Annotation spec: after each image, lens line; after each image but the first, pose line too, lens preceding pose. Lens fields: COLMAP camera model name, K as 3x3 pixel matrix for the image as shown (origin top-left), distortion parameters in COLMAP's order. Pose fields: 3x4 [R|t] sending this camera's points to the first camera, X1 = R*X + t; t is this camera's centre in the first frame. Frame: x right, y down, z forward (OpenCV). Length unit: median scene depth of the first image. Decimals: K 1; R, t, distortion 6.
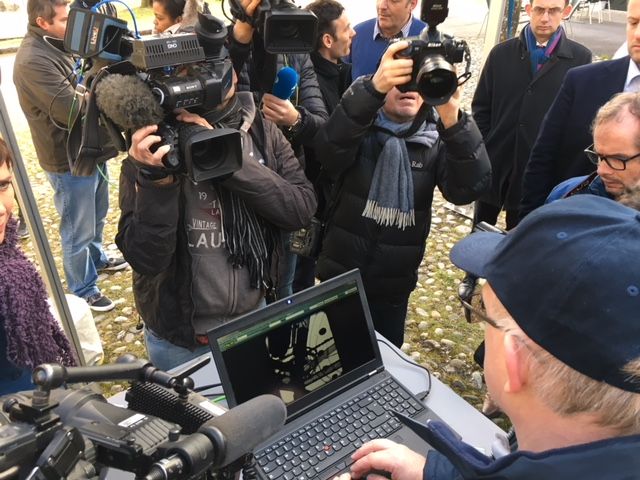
lens RADIAL K [[547.3, 0, 323.9], [0, 547.3, 238.8], [0, 0, 1]] dist [0.007555, -0.001561]
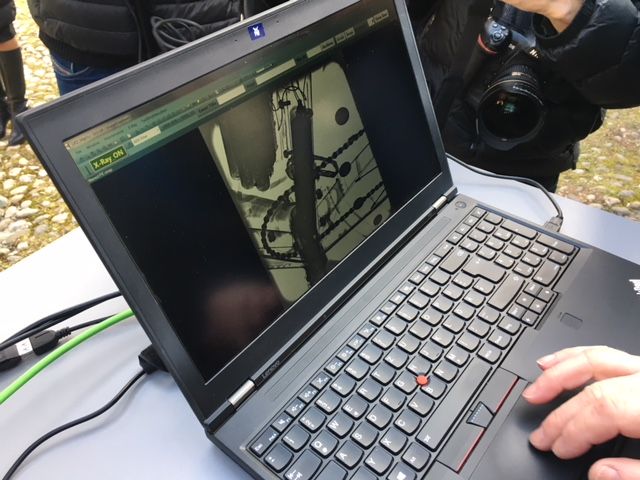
lens RADIAL K [[547.3, 0, 323.9], [0, 547.3, 238.8], [0, 0, 1]] dist [0.007555, -0.001561]
pose [[0.962908, -0.191271, 0.190327, -0.112192], [0.153925, 0.968698, 0.194759, 0.178433], [-0.221622, -0.158239, 0.962208, 0.600038]]
